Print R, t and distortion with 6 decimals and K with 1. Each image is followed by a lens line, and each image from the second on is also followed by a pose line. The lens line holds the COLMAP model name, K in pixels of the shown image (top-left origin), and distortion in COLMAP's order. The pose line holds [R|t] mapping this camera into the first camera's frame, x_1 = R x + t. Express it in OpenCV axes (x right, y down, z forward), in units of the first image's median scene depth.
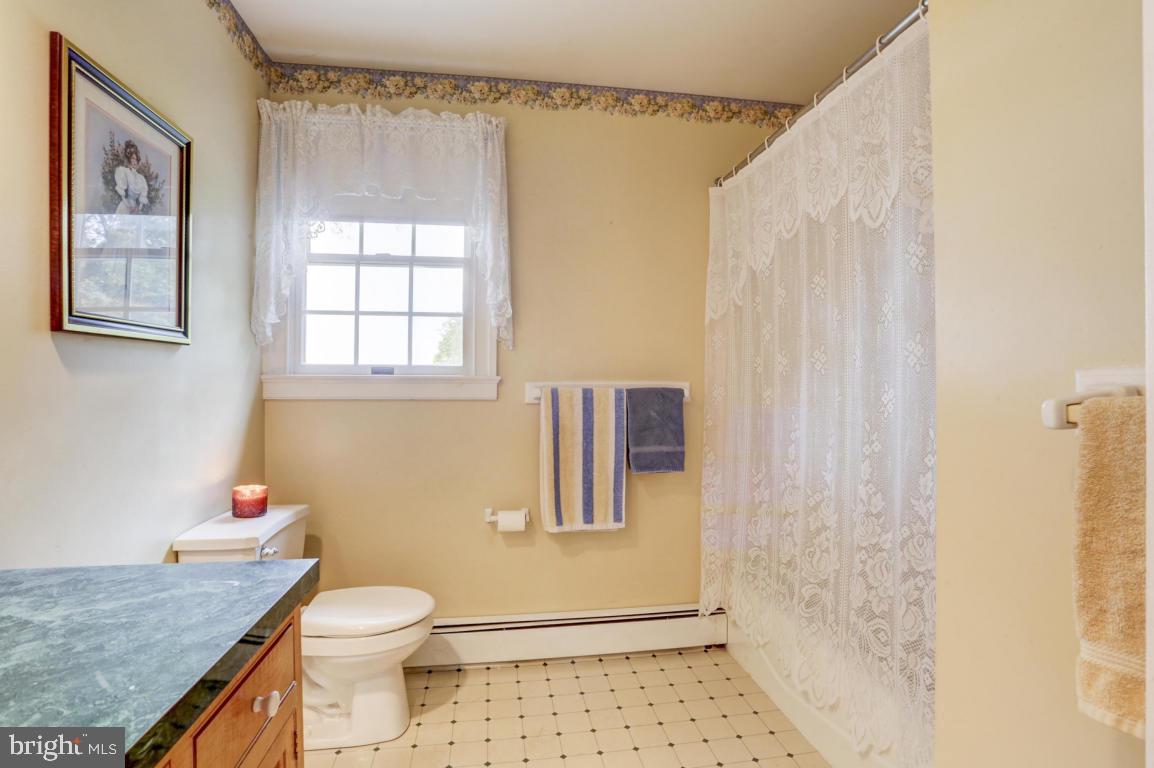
lens RADIAL K [[564.0, 0, 578.4], [0, 564.0, 386.0], [0, 0, 1]] dist [-0.076493, 0.035414]
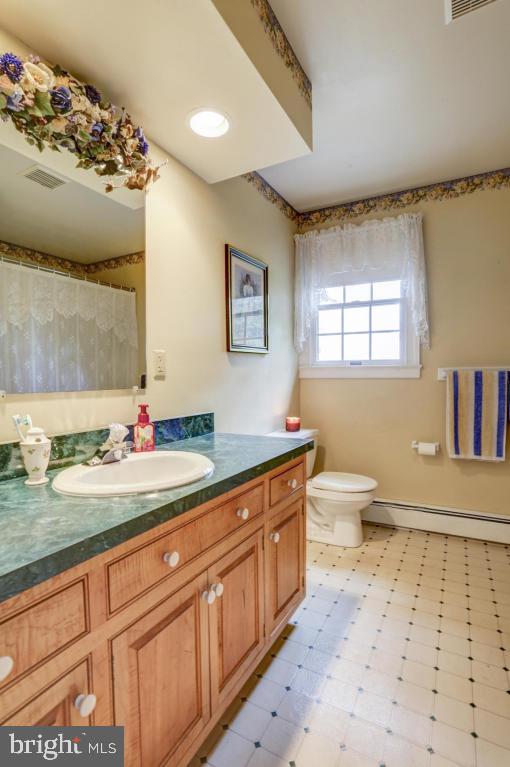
lens RADIAL K [[374.8, 0, 255.0], [0, 374.8, 383.5], [0, 0, 1]] dist [-0.076493, 0.035414]
pose [[0.790975, 0.005880, -0.611820, 0.155270], [0.010038, 0.999695, 0.022586, 0.009819], [0.611765, -0.024006, 0.790675, -0.213104]]
